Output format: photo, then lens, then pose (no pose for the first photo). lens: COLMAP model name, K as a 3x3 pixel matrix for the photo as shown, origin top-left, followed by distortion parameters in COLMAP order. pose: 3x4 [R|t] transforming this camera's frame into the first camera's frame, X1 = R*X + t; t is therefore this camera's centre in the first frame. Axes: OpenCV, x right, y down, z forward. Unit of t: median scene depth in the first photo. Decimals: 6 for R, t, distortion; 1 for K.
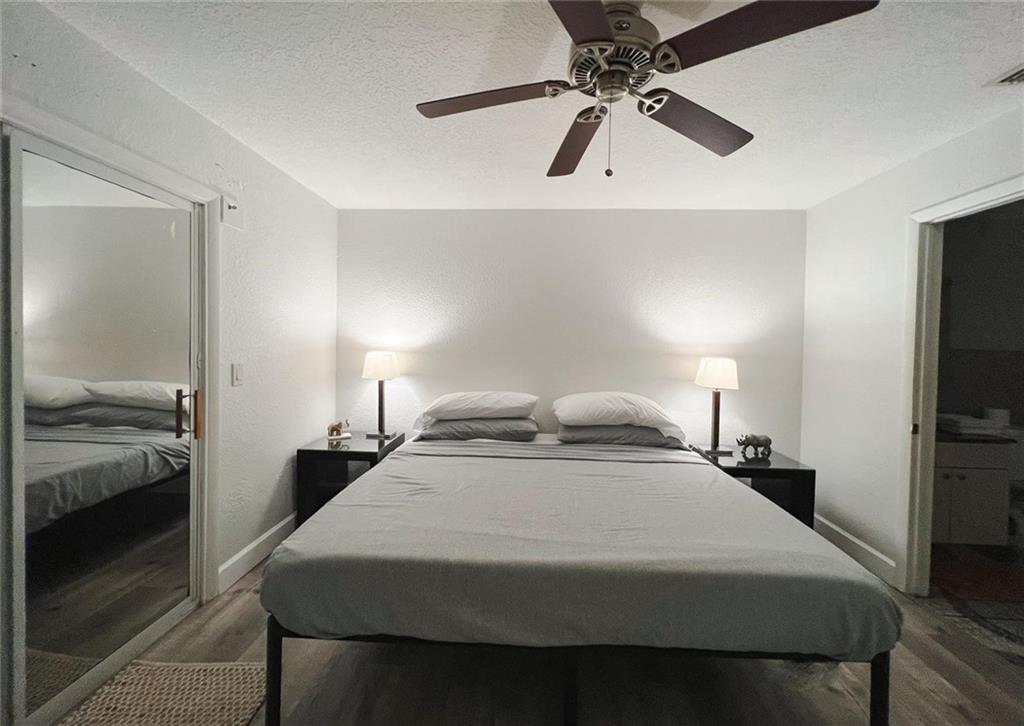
lens RADIAL K [[383.0, 0, 512.0], [0, 383.0, 363.0], [0, 0, 1]] dist [0.000987, 0.000007]
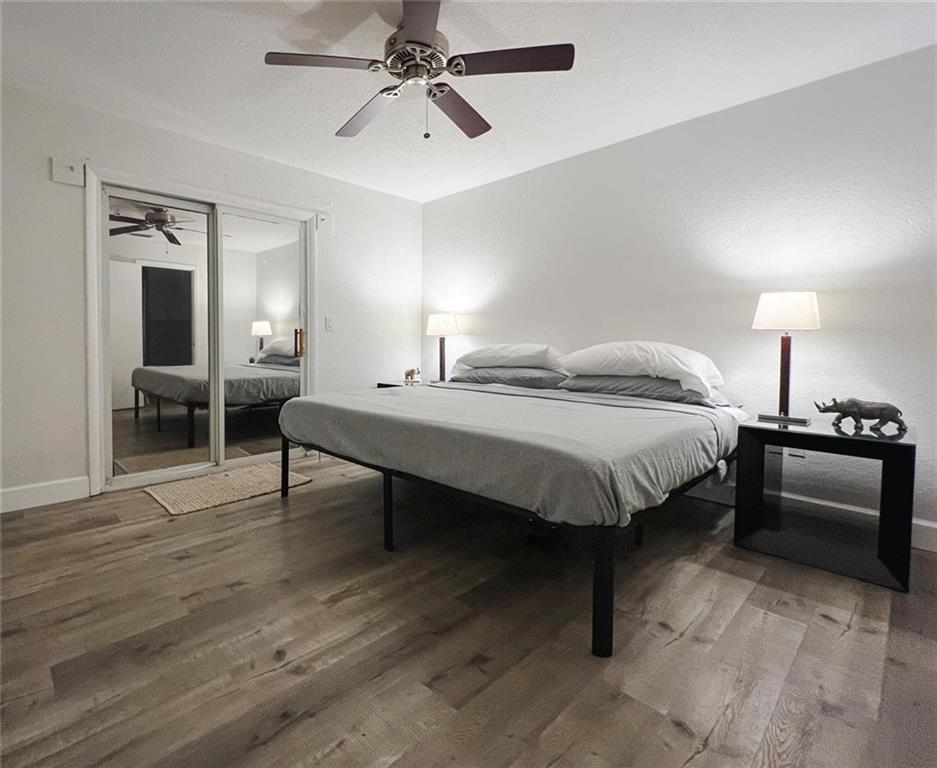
lens RADIAL K [[467.4, 0, 468.5], [0, 467.4, 384.0], [0, 0, 1]] dist [-0.000121, -0.000235]
pose [[0.753505, 0.022323, -0.657063, 0.713964], [-0.012153, 0.999726, 0.020027, 0.166025], [0.657330, -0.007105, 0.753569, -0.066254]]
